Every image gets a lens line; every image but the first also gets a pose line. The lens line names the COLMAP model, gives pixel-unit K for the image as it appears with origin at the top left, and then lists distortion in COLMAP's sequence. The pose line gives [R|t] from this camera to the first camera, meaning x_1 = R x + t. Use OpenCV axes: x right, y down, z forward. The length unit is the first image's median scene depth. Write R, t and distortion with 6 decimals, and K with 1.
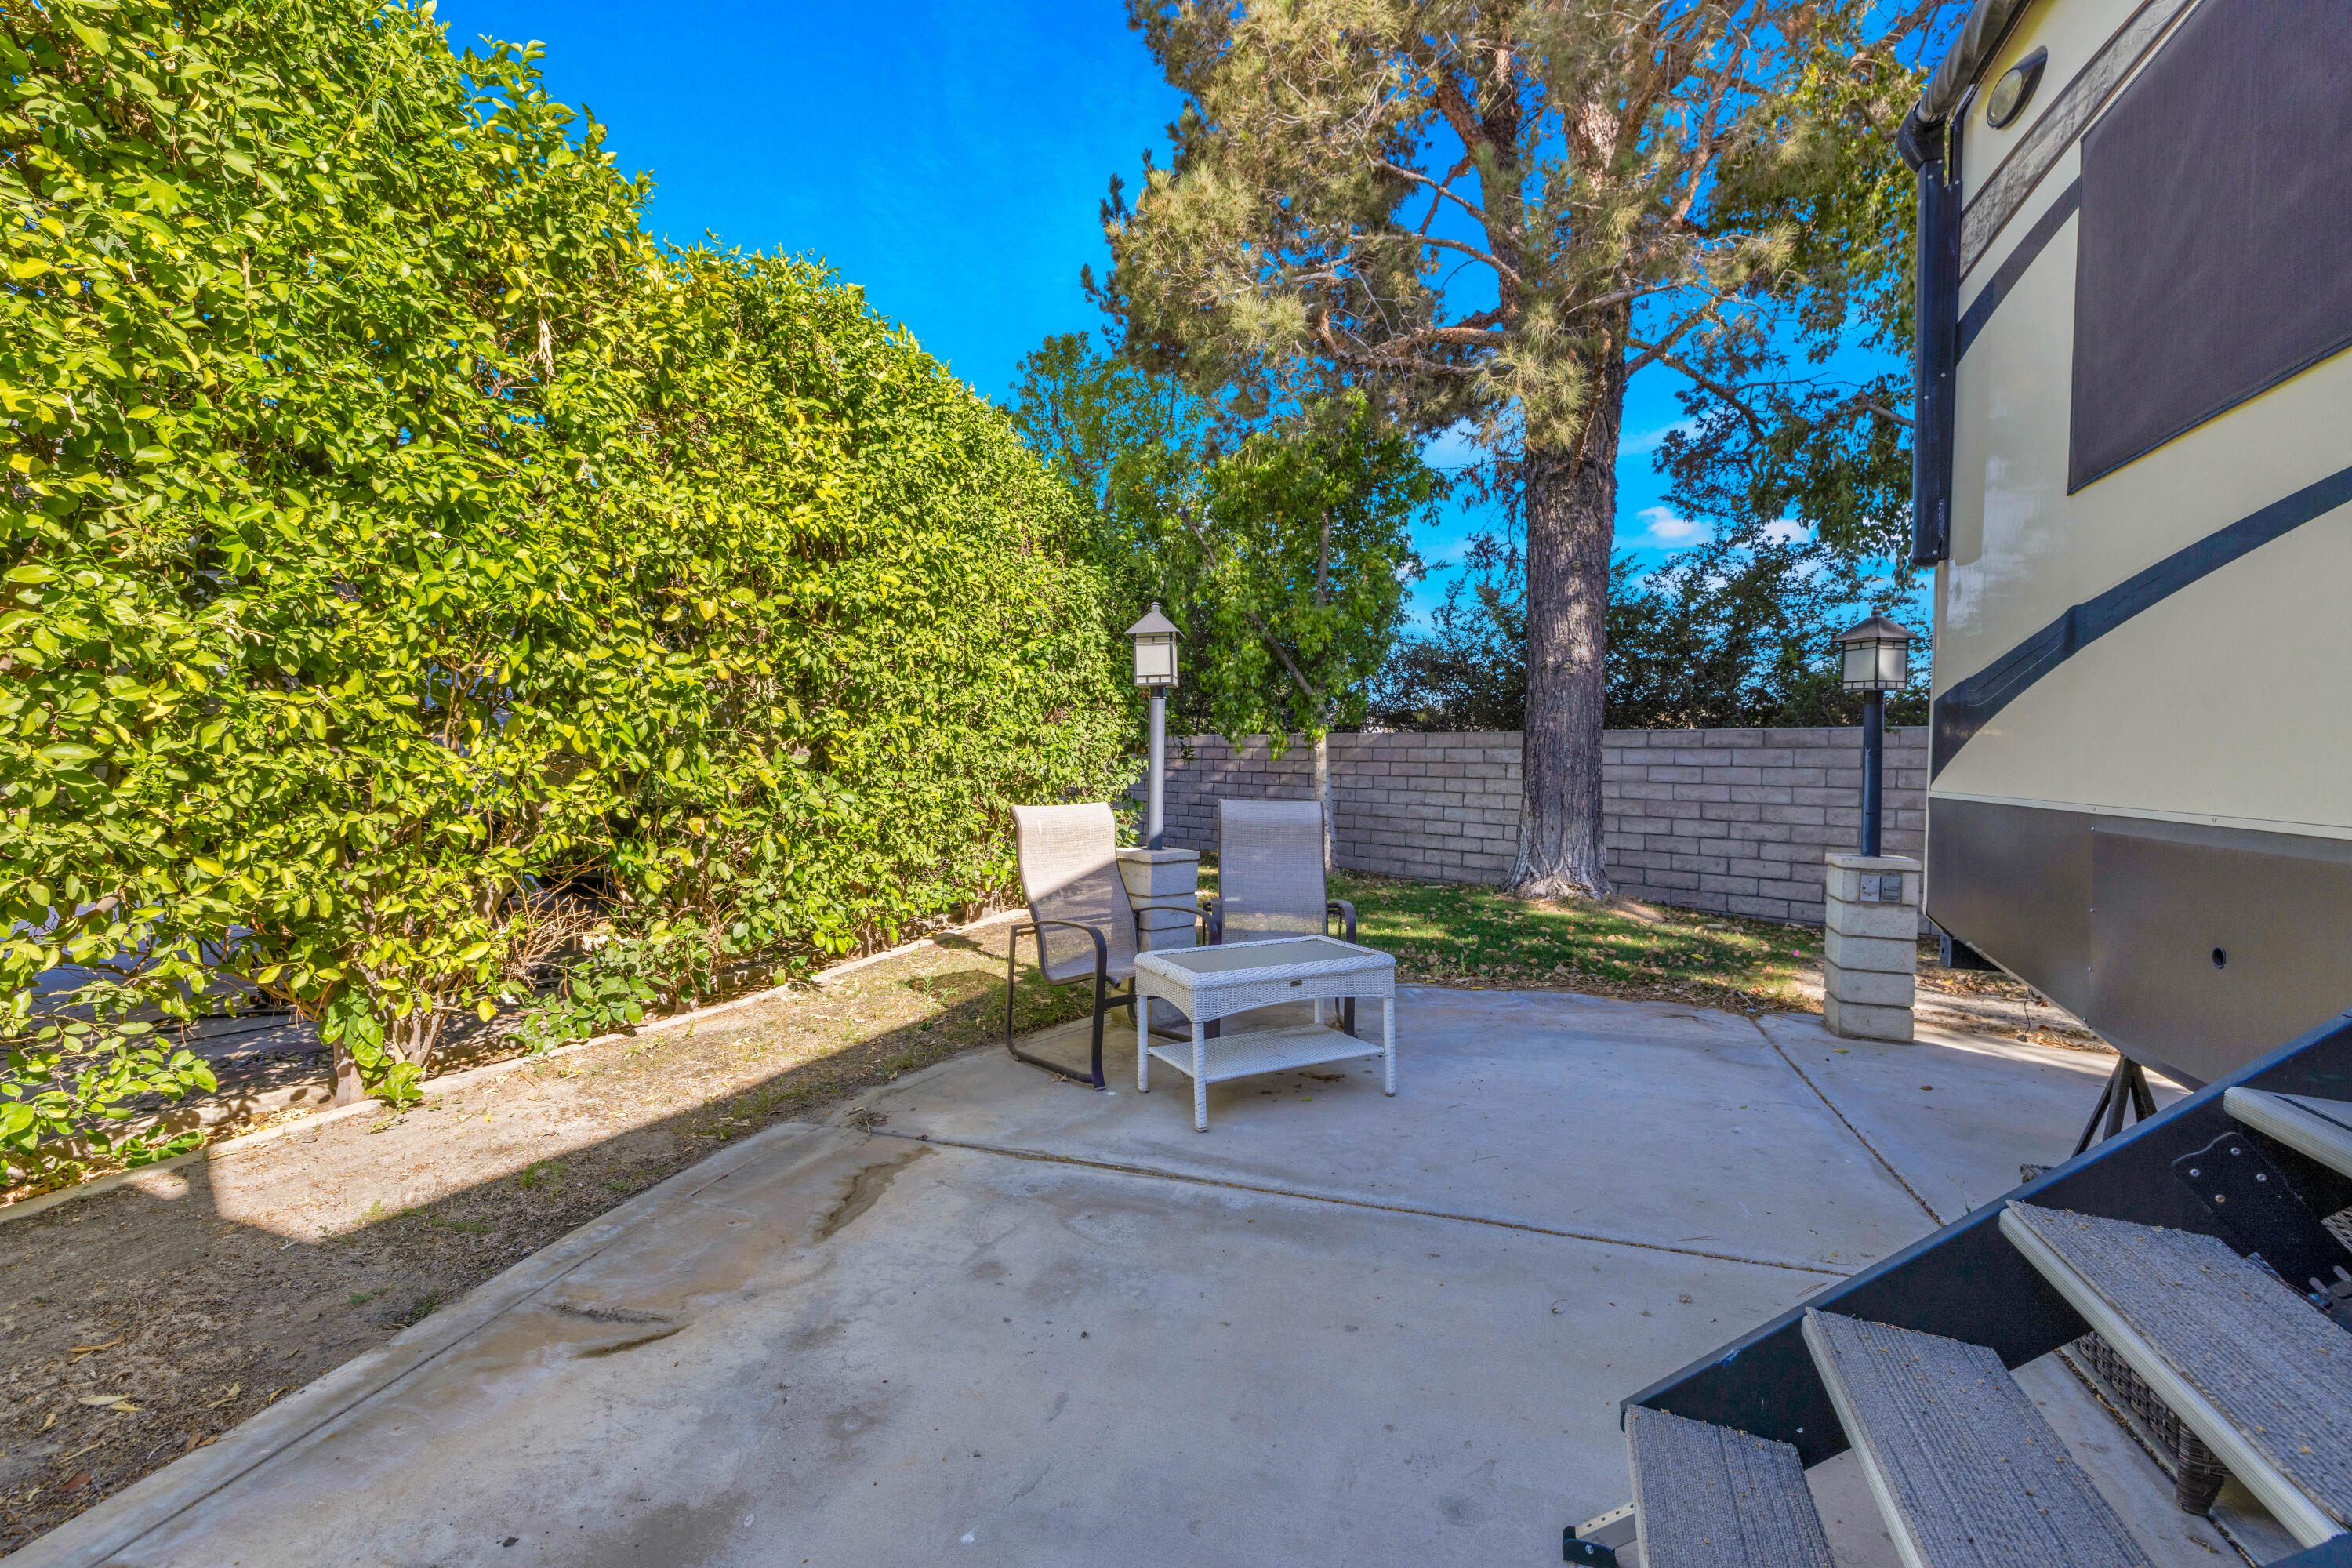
lens RADIAL K [[1008.1, 0, 1170.9], [0, 1008.1, 778.9], [0, 0, 1]] dist [0.000467, 0.000432]
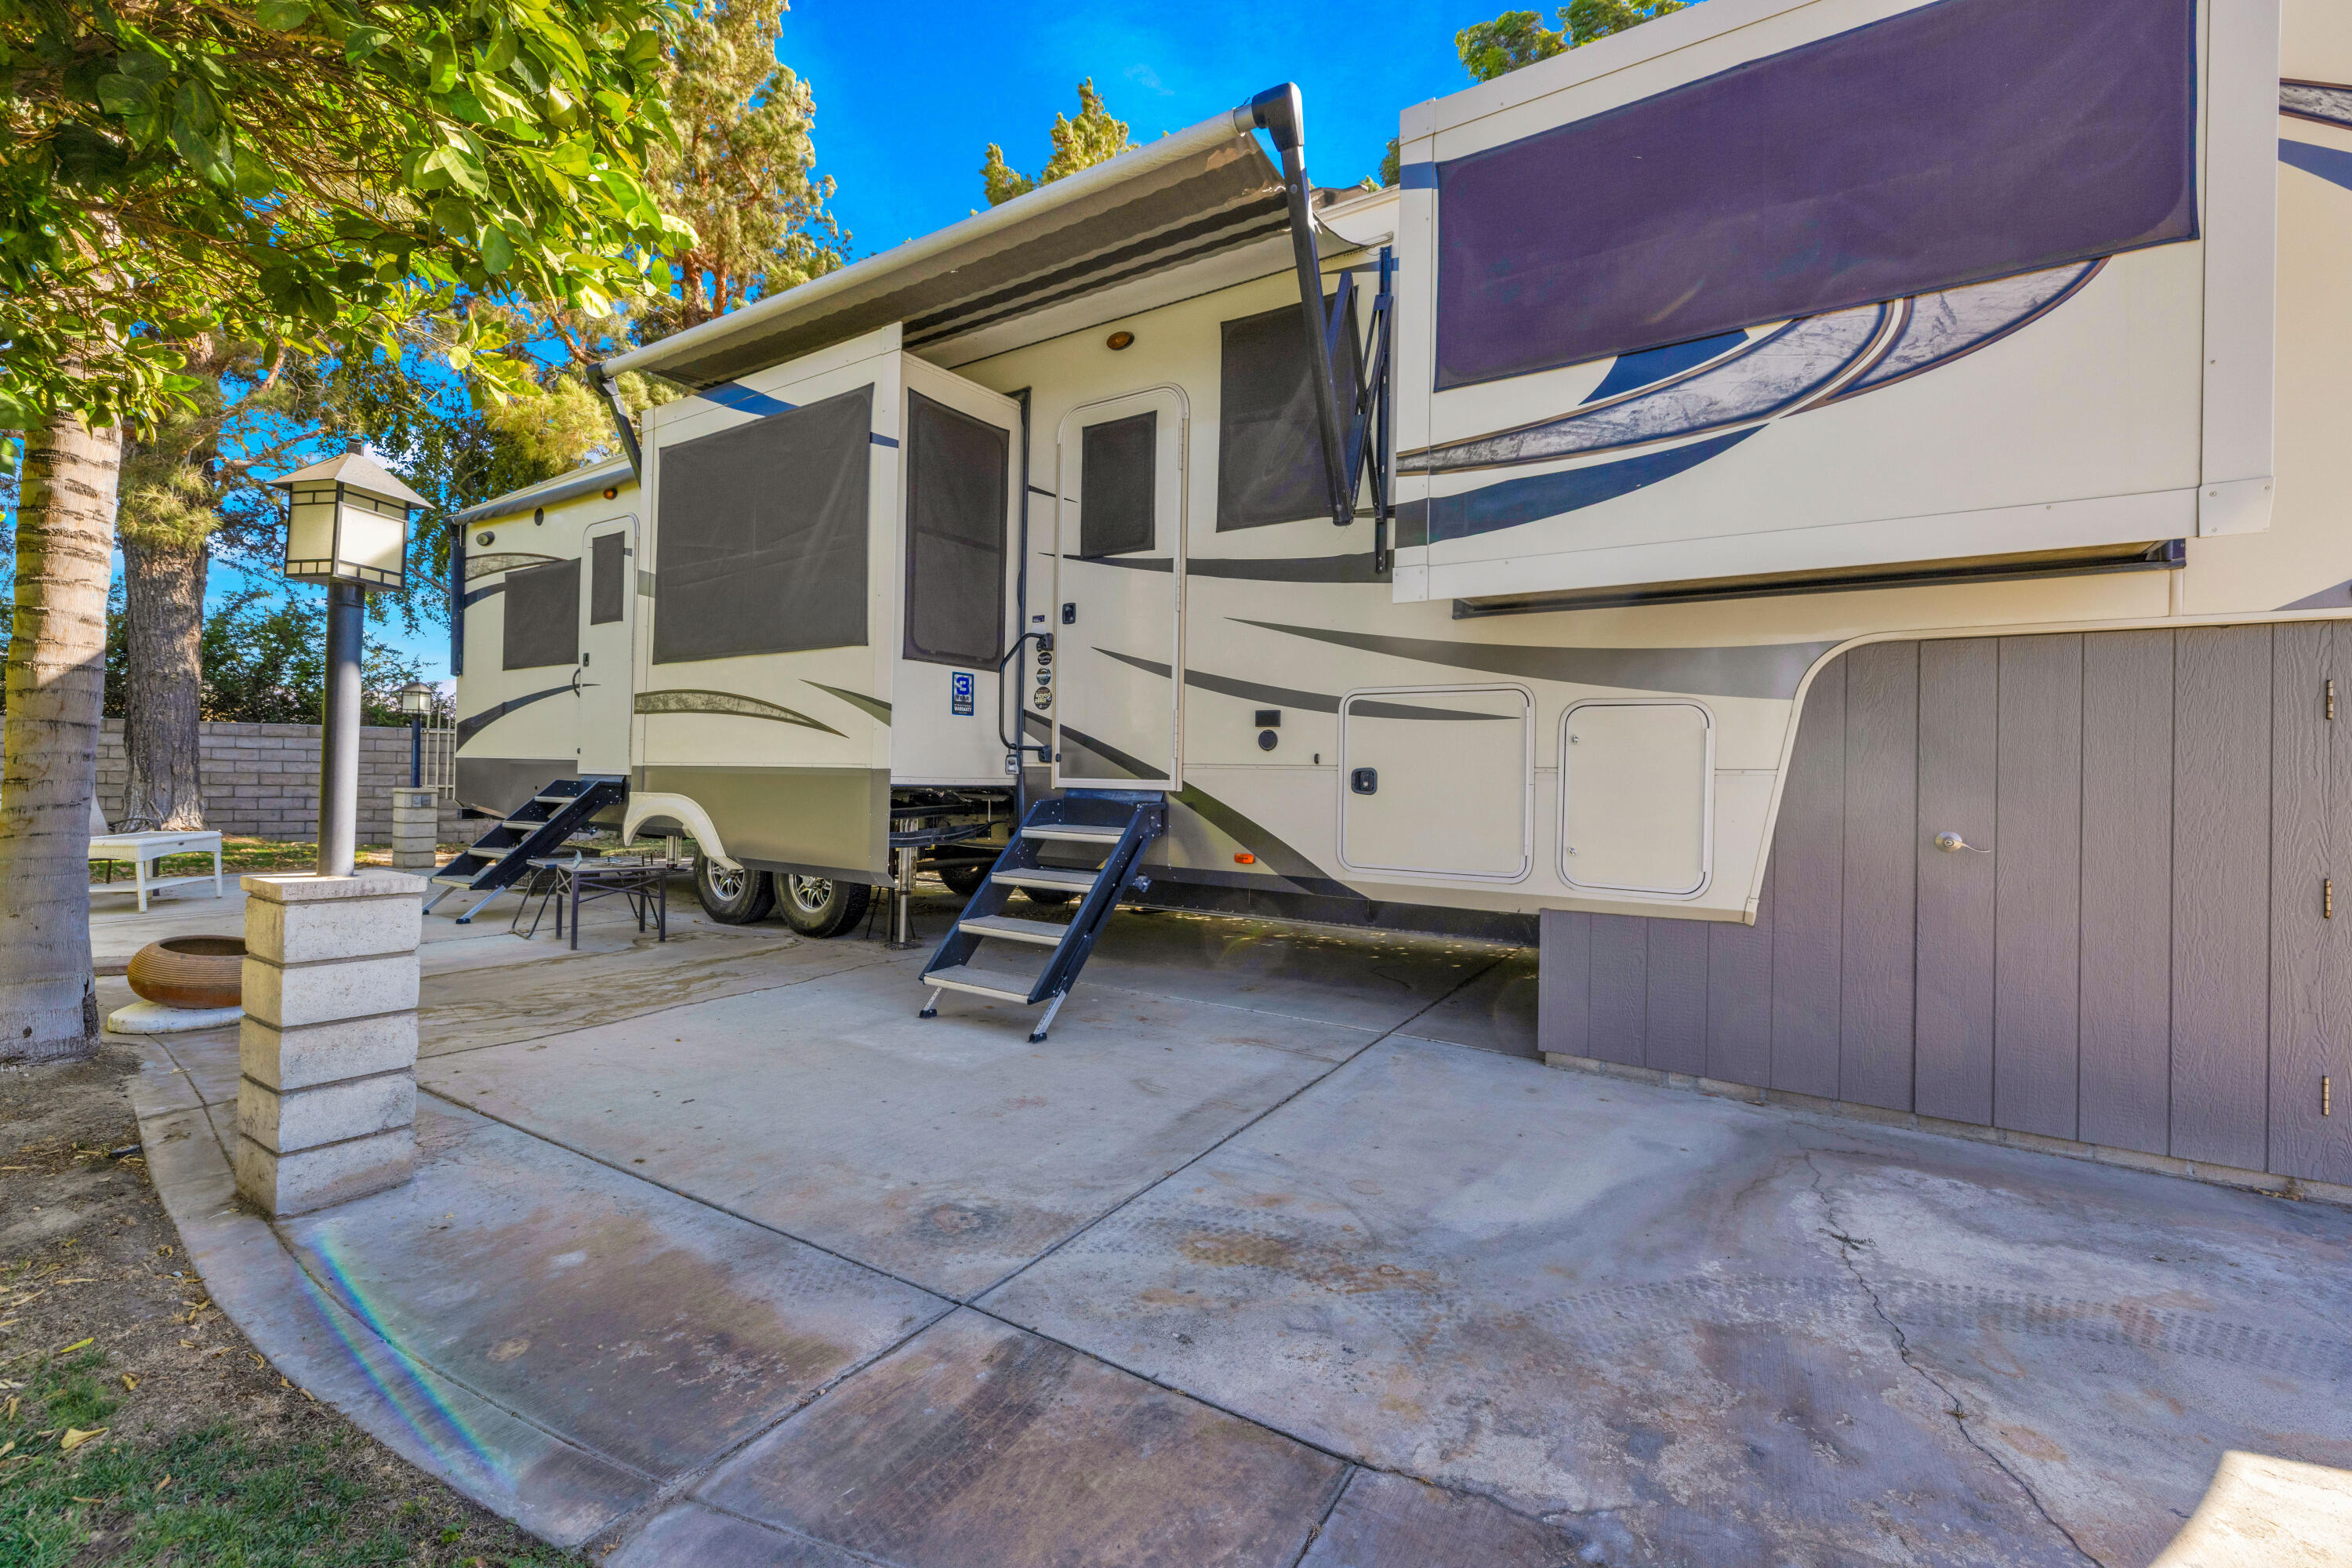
lens RADIAL K [[1003.2, 0, 1167.9], [0, 1003.2, 773.4], [0, 0, 1]] dist [0.000894, 0.000633]
pose [[0.221776, -0.009142, 0.975055, -1.648343], [0.007889, 0.999940, 0.007581, 0.060456], [-0.975066, 0.006011, 0.221835, -1.671004]]
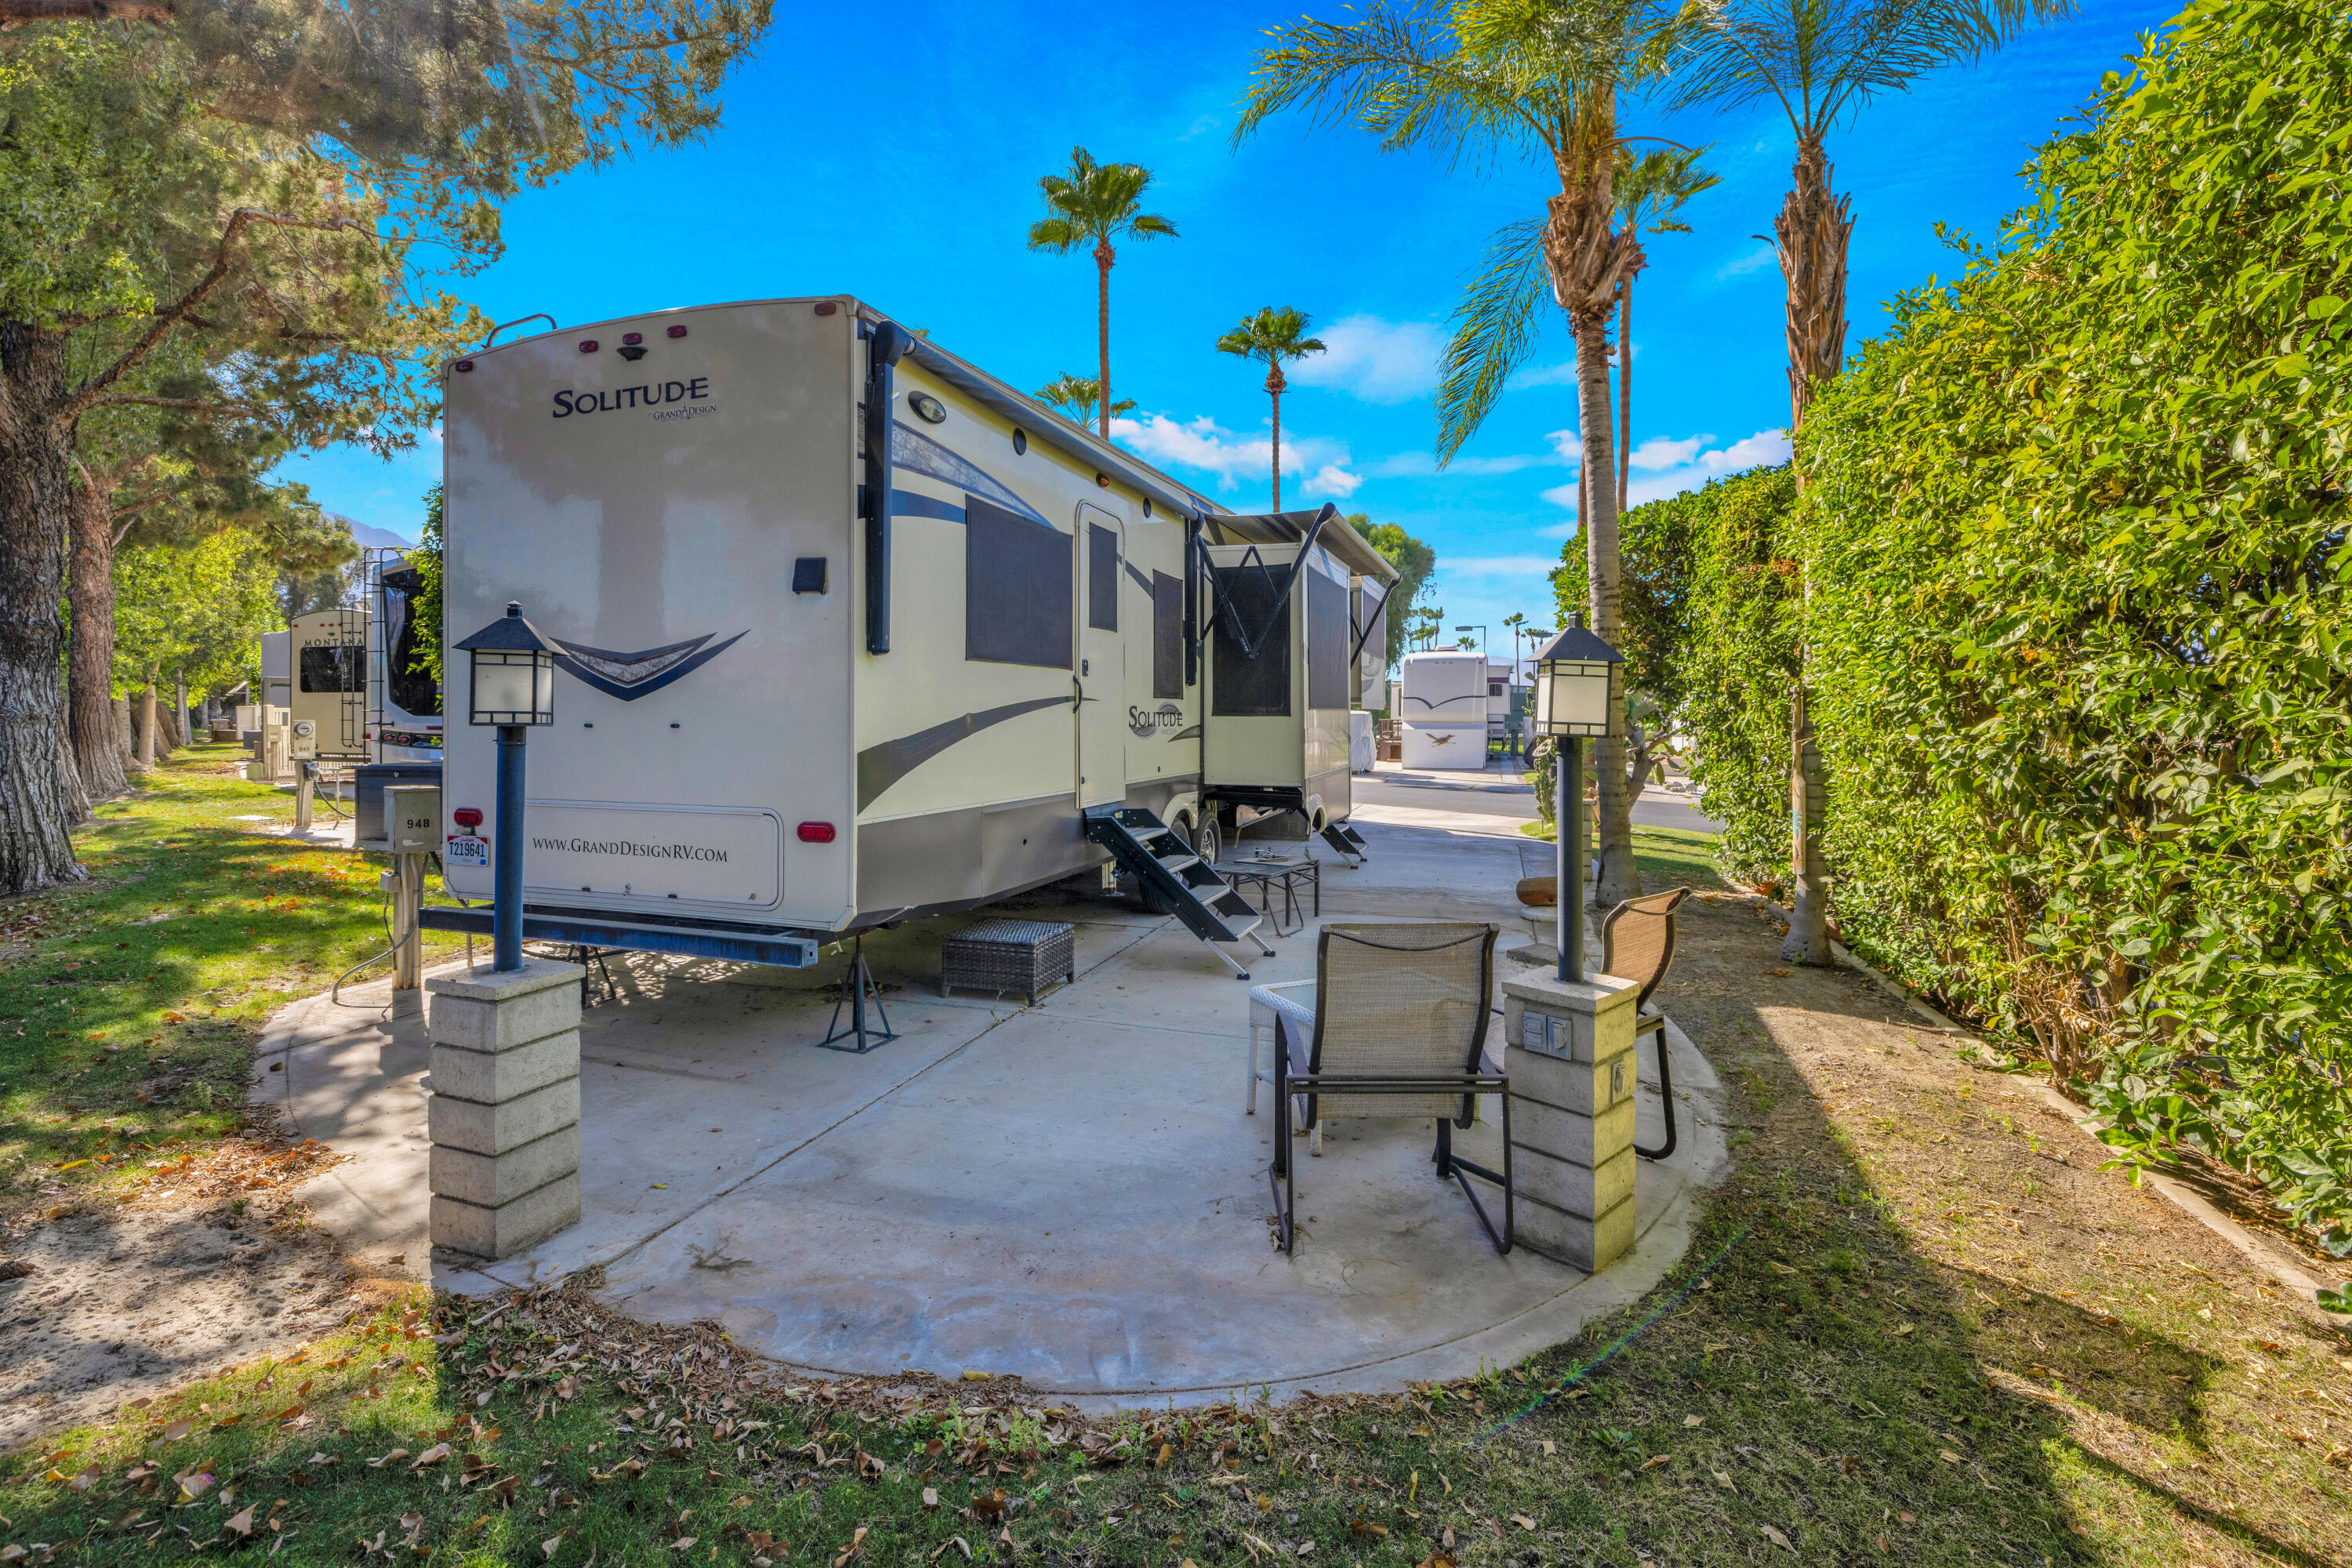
lens RADIAL K [[1008.3, 0, 1167.5], [0, 1008.3, 715.9], [0, 0, 1]] dist [-0.000830, -0.000575]
pose [[-0.999804, -0.016350, -0.011166, 0.390063], [-0.016577, 0.999652, 0.020539, -0.169893], [0.010826, 0.020720, -0.999727, 2.489381]]
